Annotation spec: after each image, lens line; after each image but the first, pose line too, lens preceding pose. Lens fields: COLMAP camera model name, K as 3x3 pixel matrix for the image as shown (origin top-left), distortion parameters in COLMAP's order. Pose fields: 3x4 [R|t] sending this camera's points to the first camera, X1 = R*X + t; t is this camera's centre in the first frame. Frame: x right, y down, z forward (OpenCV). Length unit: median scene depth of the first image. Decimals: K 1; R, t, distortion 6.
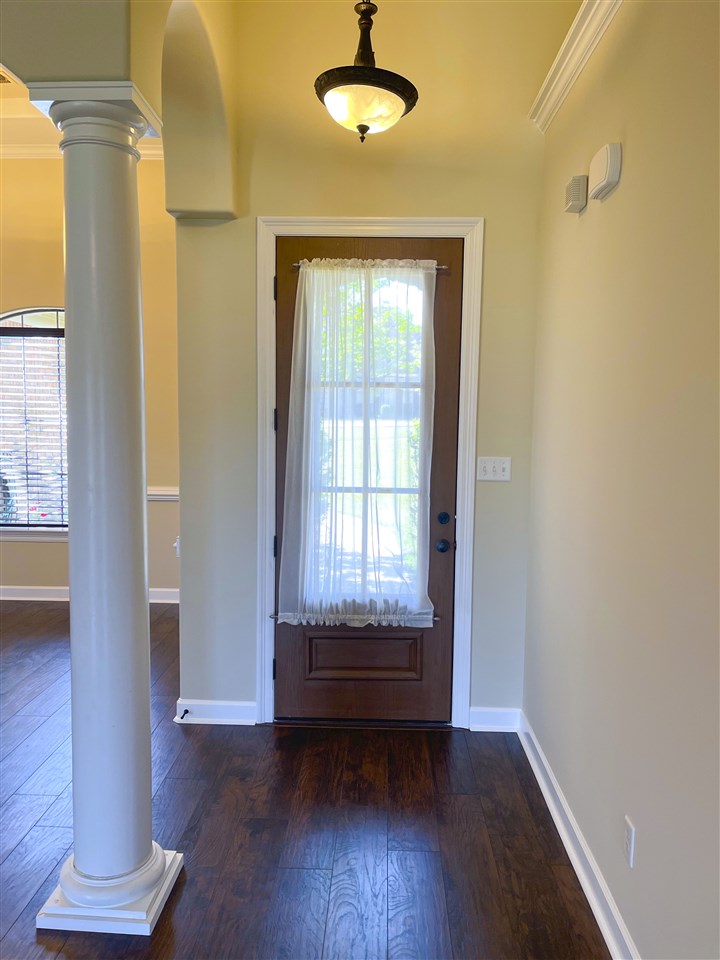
lens RADIAL K [[733.7, 0, 360.0], [0, 733.7, 480.0], [0, 0, 1]] dist [0.032048, 0.000343]
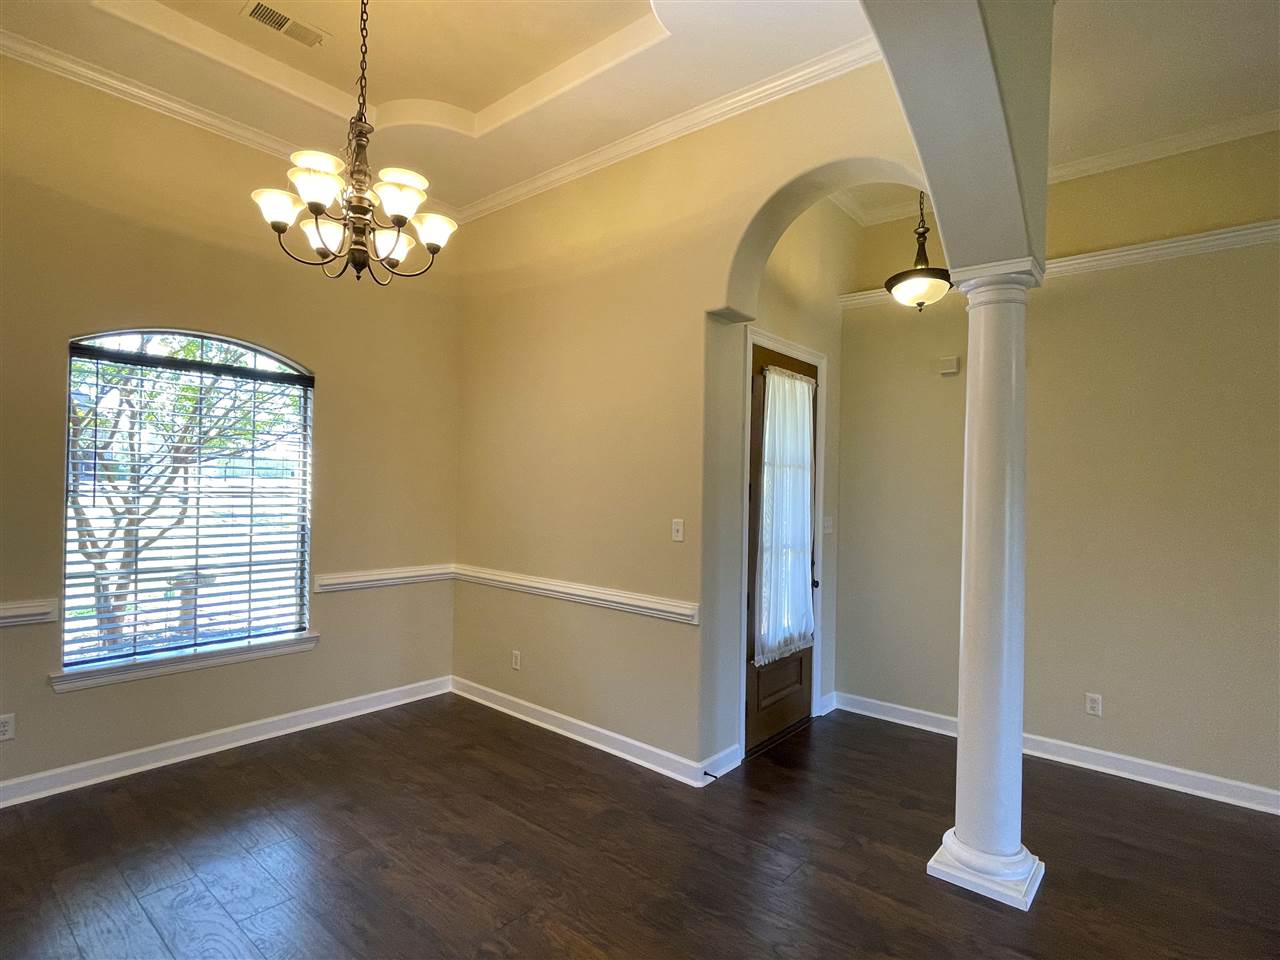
lens RADIAL K [[668.9, 0, 640.0], [0, 668.9, 480.0], [0, 0, 1]] dist [-0.003066, -0.000373]
pose [[0.627358, 0.000434, 0.778731, -1.058536], [0.059769, 0.997023, -0.048707, -0.061730], [-0.776434, 0.077101, 0.625465, 0.457648]]
